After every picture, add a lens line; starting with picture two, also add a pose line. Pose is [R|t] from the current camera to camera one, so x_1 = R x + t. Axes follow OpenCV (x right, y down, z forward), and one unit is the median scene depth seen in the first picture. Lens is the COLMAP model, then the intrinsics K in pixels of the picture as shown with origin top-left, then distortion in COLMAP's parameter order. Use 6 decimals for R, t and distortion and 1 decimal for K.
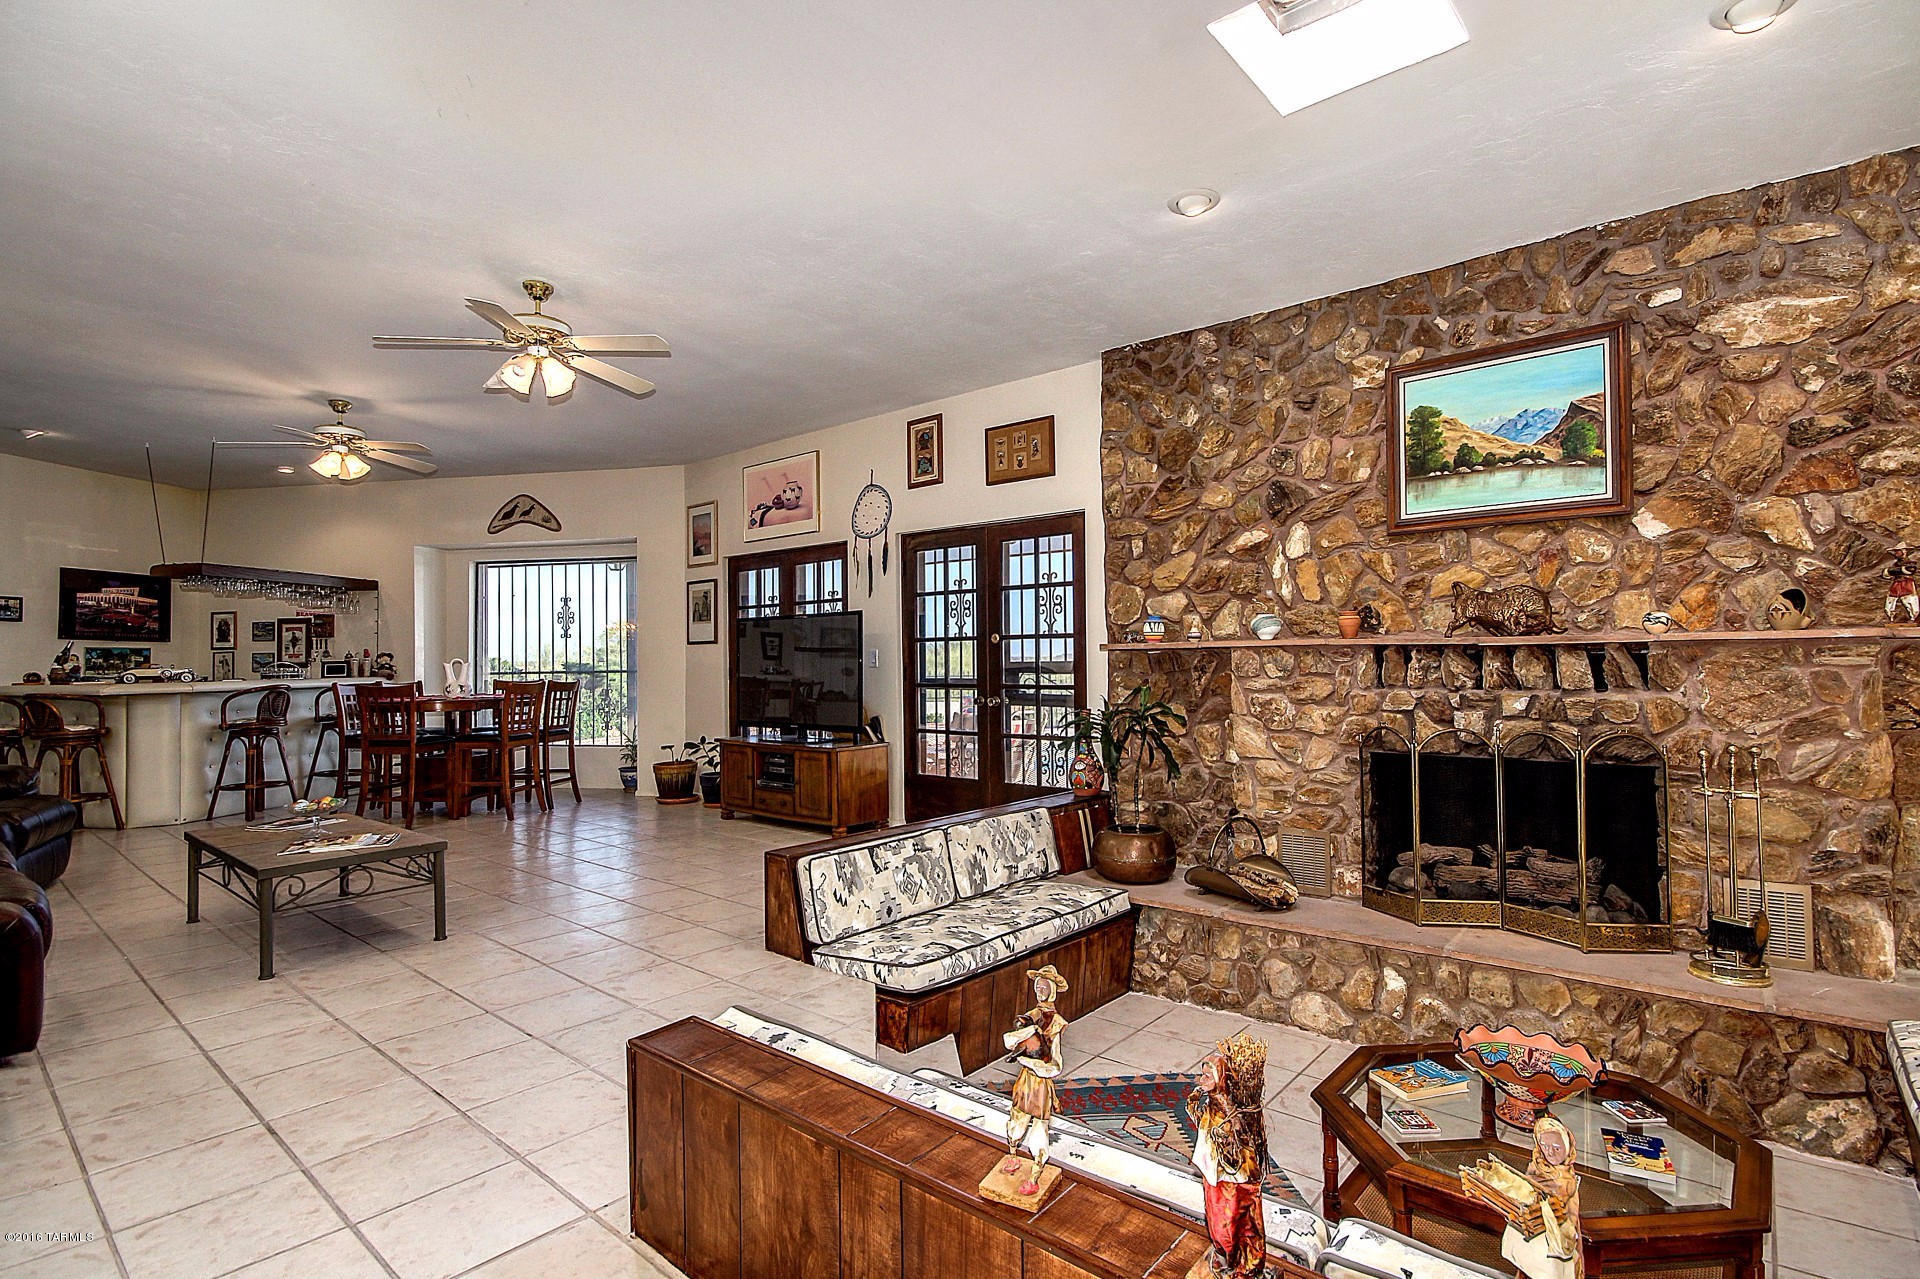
lens RADIAL K [[912.9, 0, 960.6], [0, 912.9, 644.1], [0, 0, 1]] dist [0.005415, -0.004050]
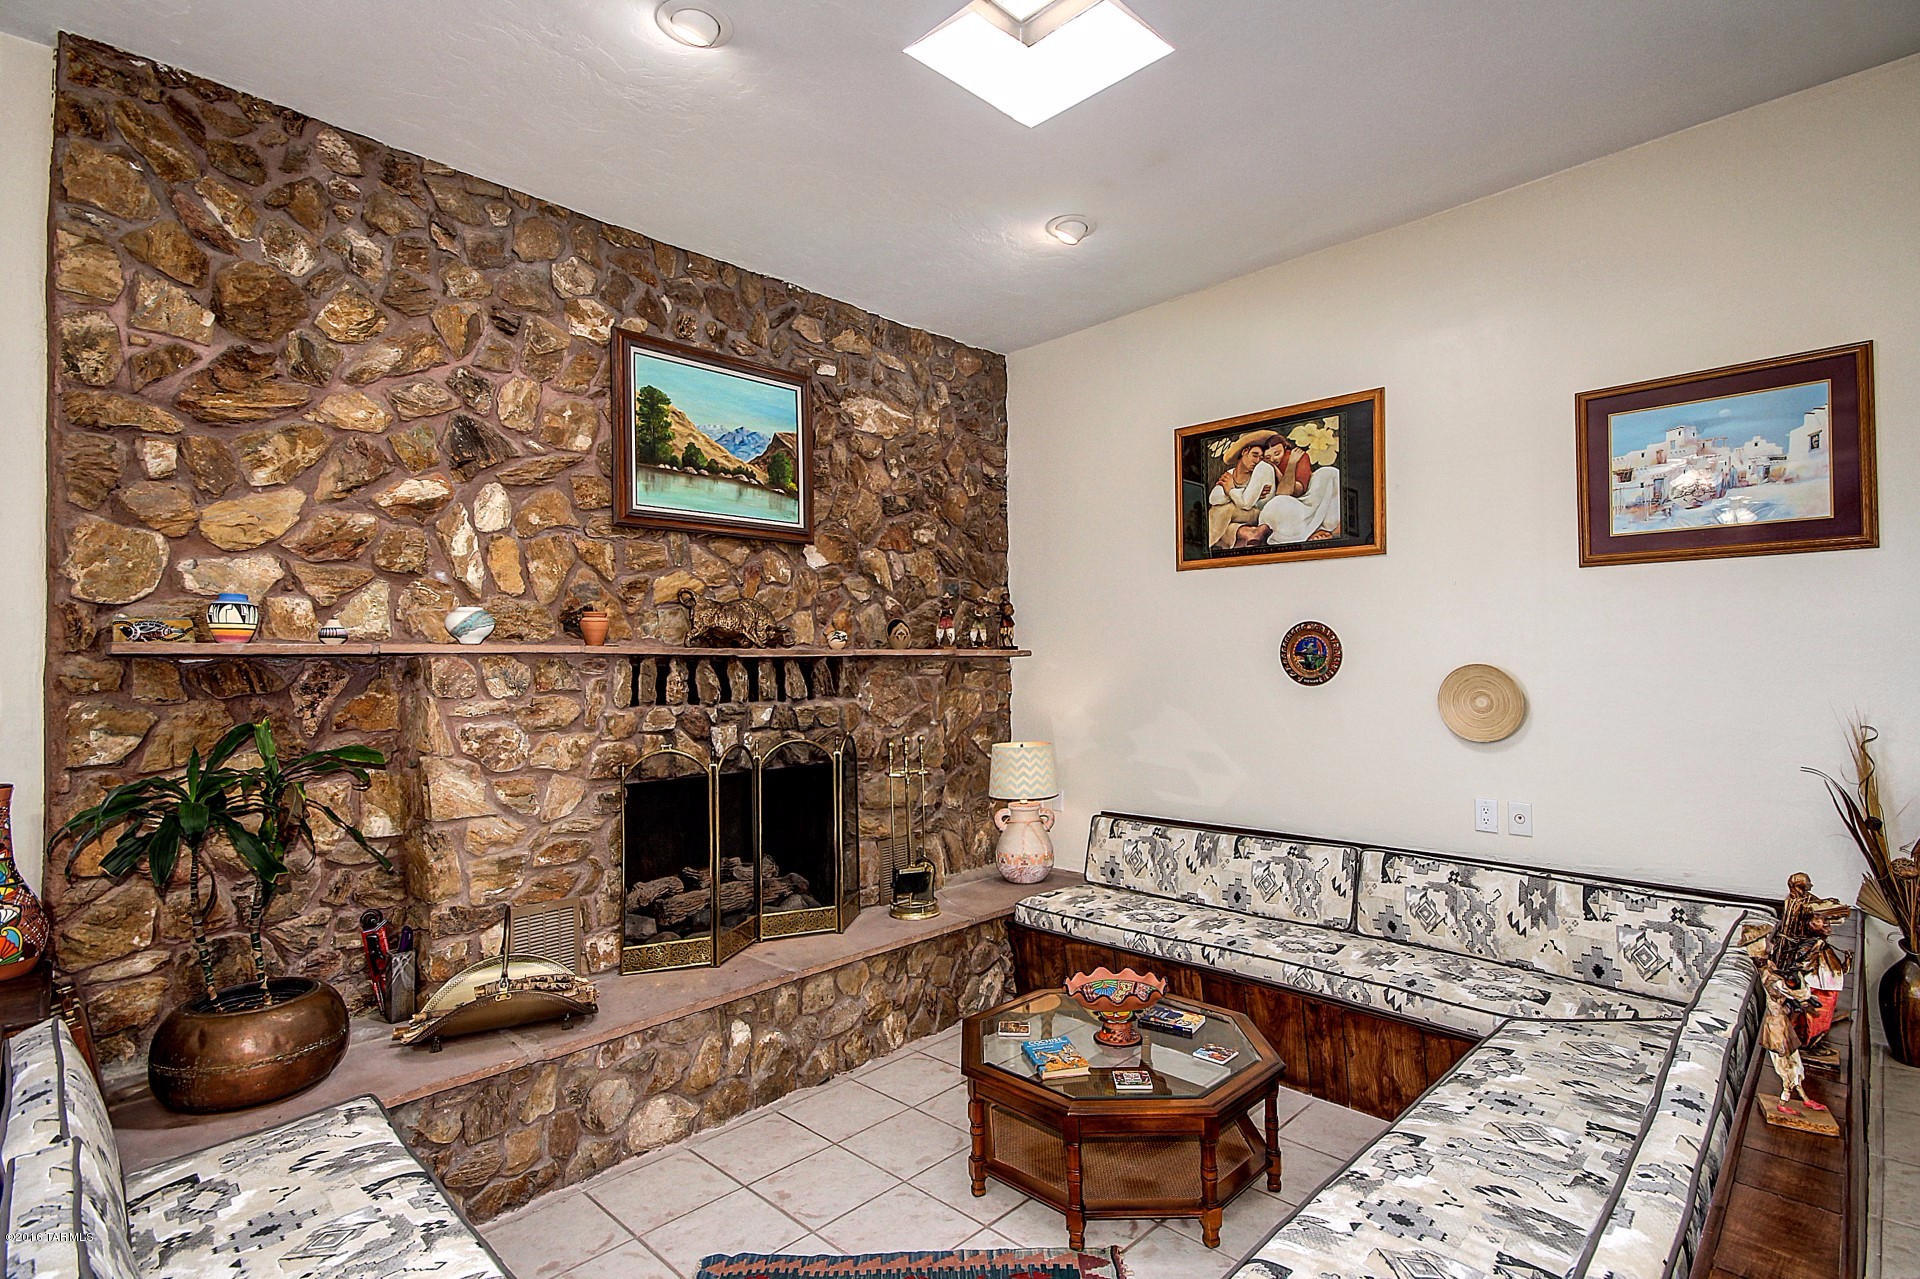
lens RADIAL K [[932.7, 0, 991.5], [0, 932.7, 644.9], [0, 0, 1]] dist [0.004943, -0.002591]
pose [[0.058080, 0.031145, 0.997826, -0.261111], [-0.007968, 0.999496, -0.030734, 0.010940], [-0.998280, -0.006166, 0.058299, 0.431302]]
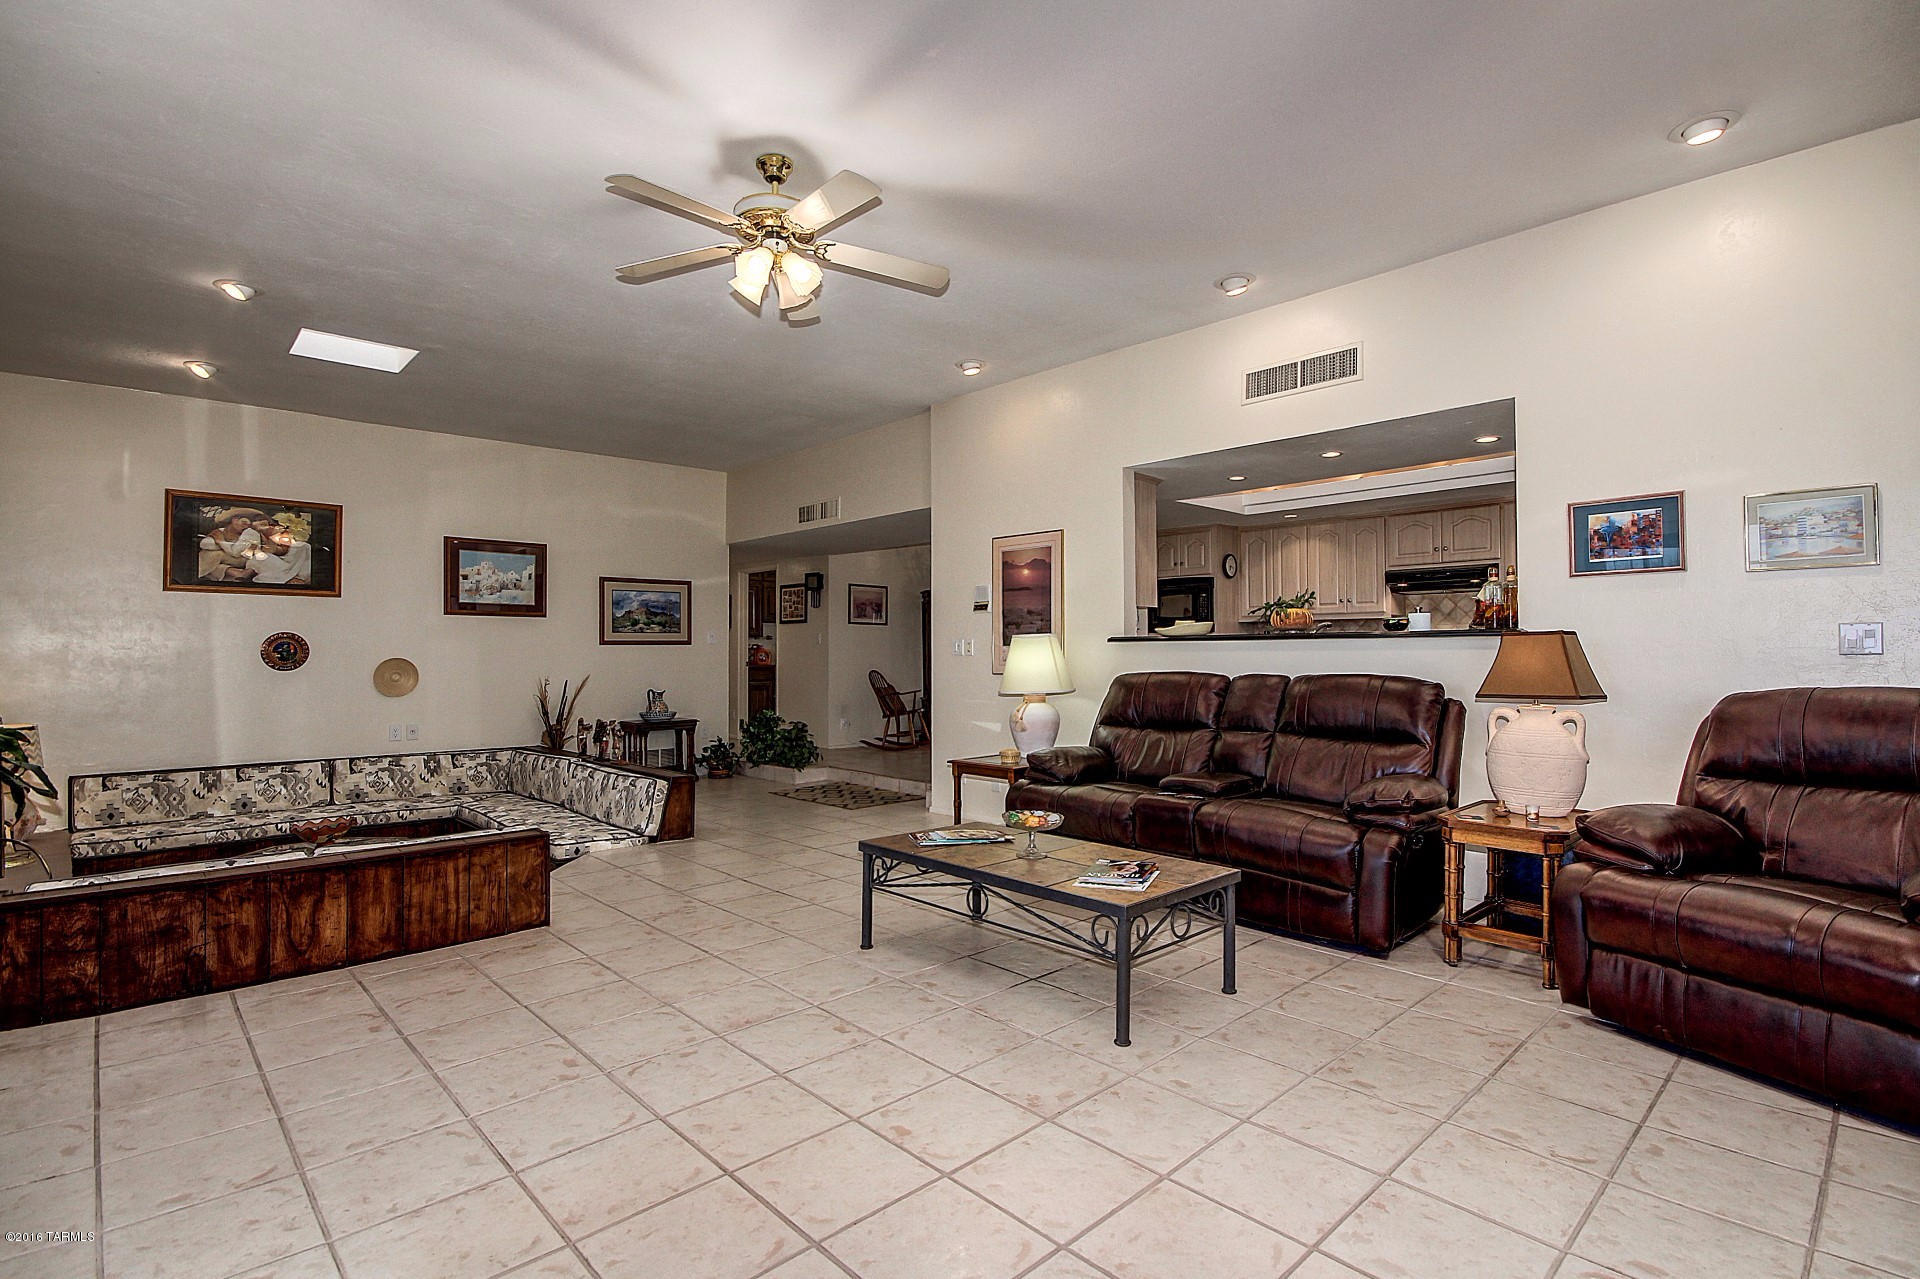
lens RADIAL K [[912.9, 0, 971.0], [0, 912.9, 644.8], [0, 0, 1]] dist [0.005415, -0.004050]
pose [[-0.994801, 0.015849, 0.100593, -0.508748], [0.012951, 0.999484, -0.029404, 0.030255], [-0.101007, -0.027948, -0.994493, 1.267528]]
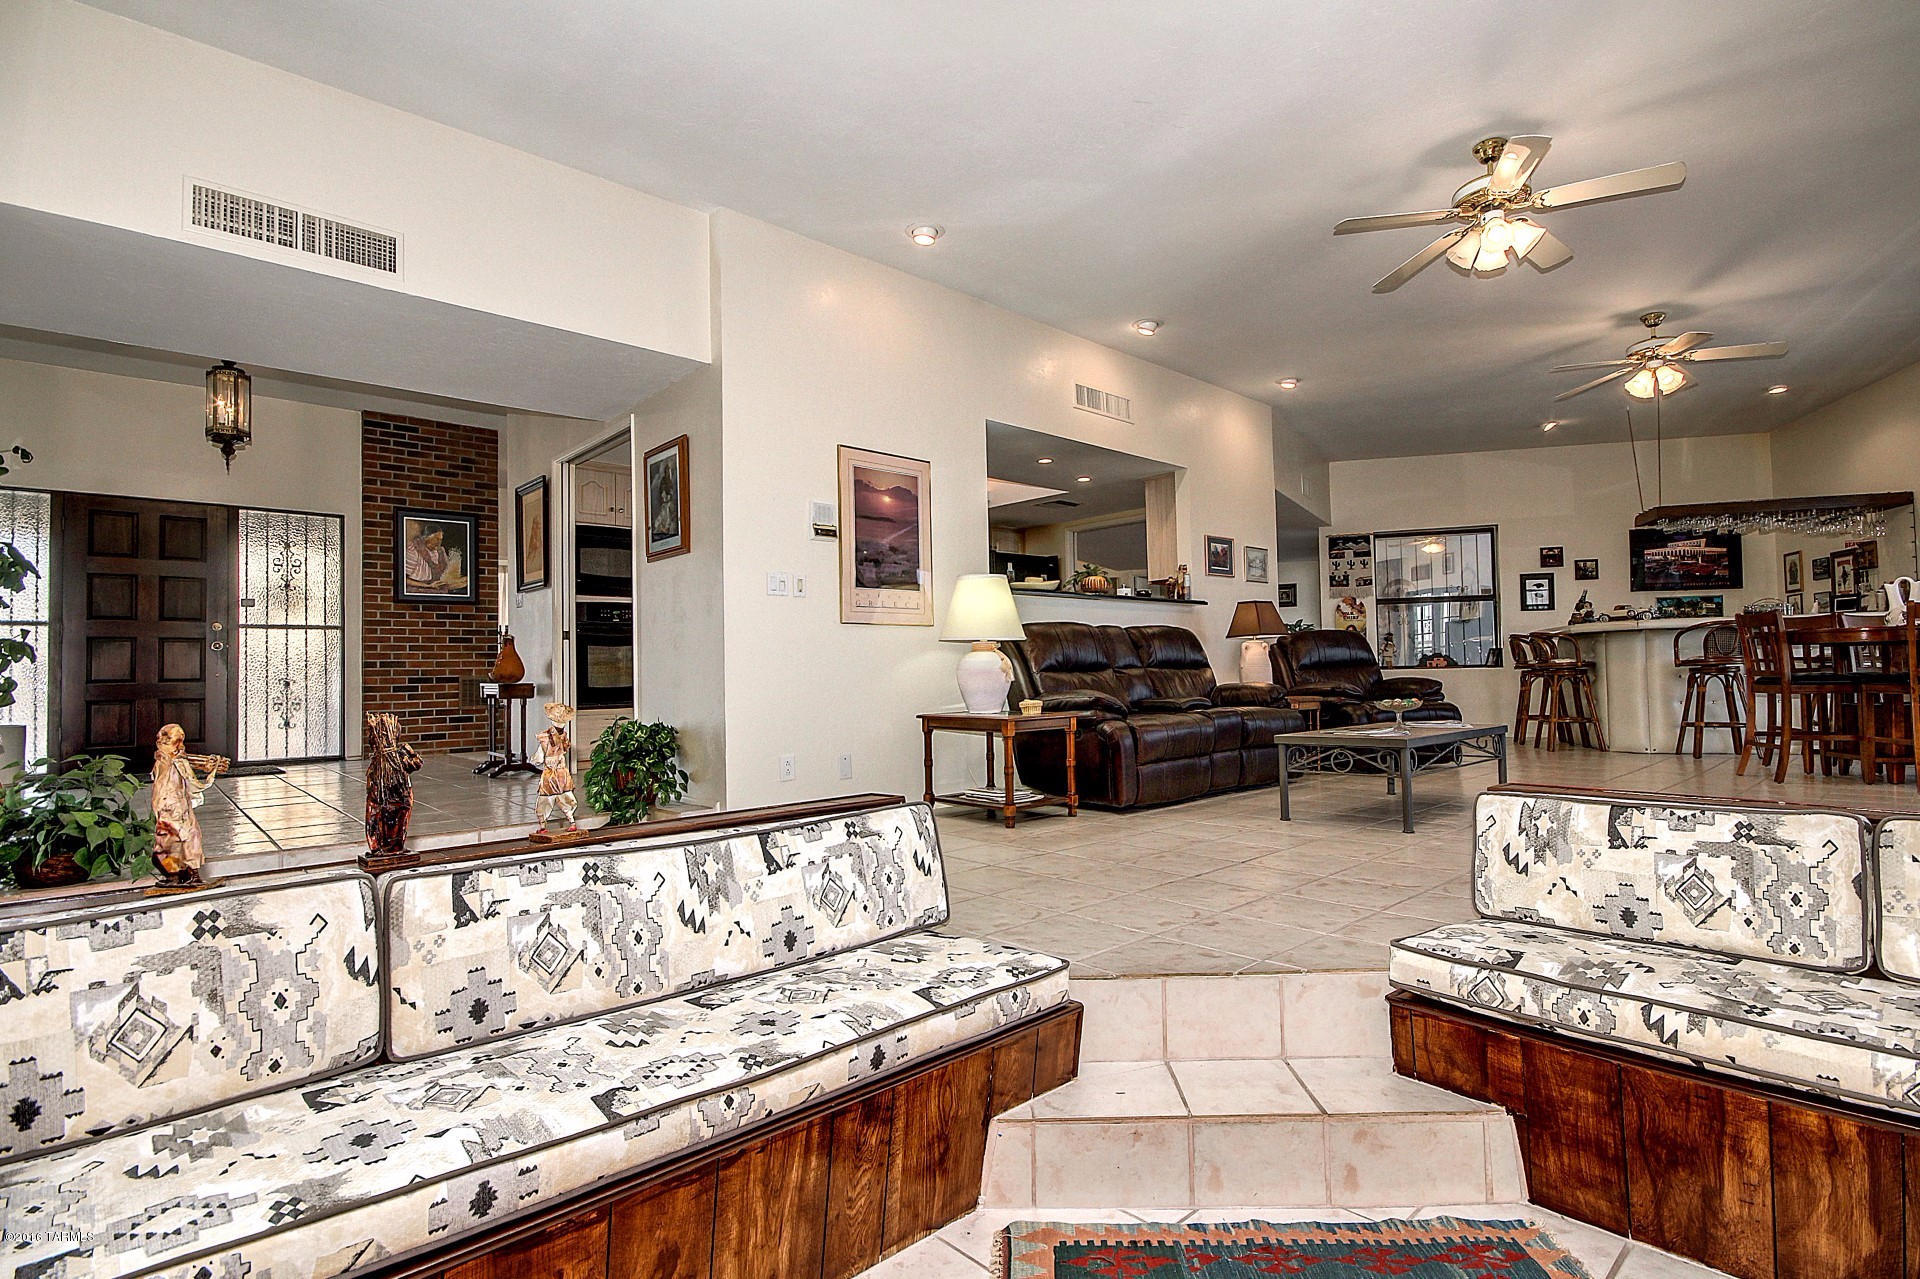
lens RADIAL K [[912.9, 0, 990.8], [0, 912.9, 633.3], [0, 0, 1]] dist [0.005415, -0.004050]
pose [[-0.111050, -0.027819, -0.993425, 0.353851], [0.038296, 0.998746, -0.032249, 0.073411], [0.993077, -0.041626, -0.109845, 0.427043]]
